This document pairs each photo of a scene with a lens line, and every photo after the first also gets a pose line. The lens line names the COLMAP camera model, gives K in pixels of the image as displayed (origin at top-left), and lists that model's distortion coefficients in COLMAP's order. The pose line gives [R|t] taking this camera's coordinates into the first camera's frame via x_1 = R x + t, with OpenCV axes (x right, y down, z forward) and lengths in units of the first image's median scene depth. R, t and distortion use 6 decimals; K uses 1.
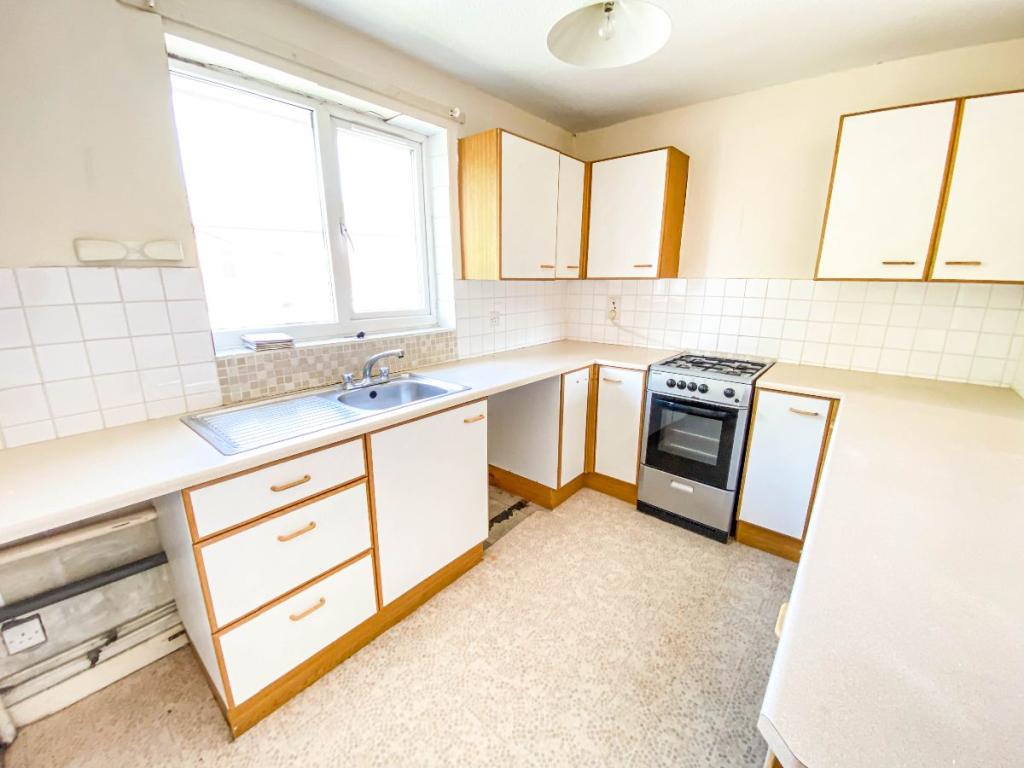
lens RADIAL K [[408.1, 0, 513.8], [0, 408.1, 381.7], [0, 0, 1]] dist [-0.000782, -0.004607]
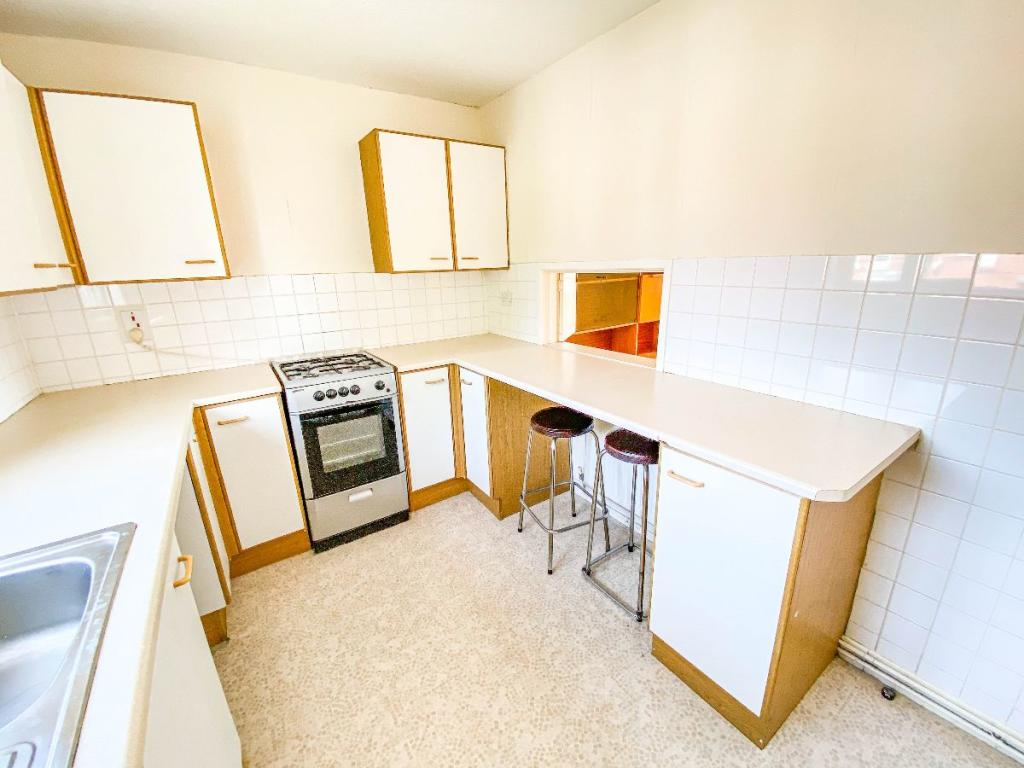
lens RADIAL K [[408.1, 0, 511.4], [0, 408.1, 381.2], [0, 0, 1]] dist [-0.000782, -0.004607]
pose [[0.282883, -0.275684, 0.918682, -0.299932], [0.261372, 0.943712, 0.202713, -0.098251], [-0.922855, 0.182774, 0.339016, 0.324173]]
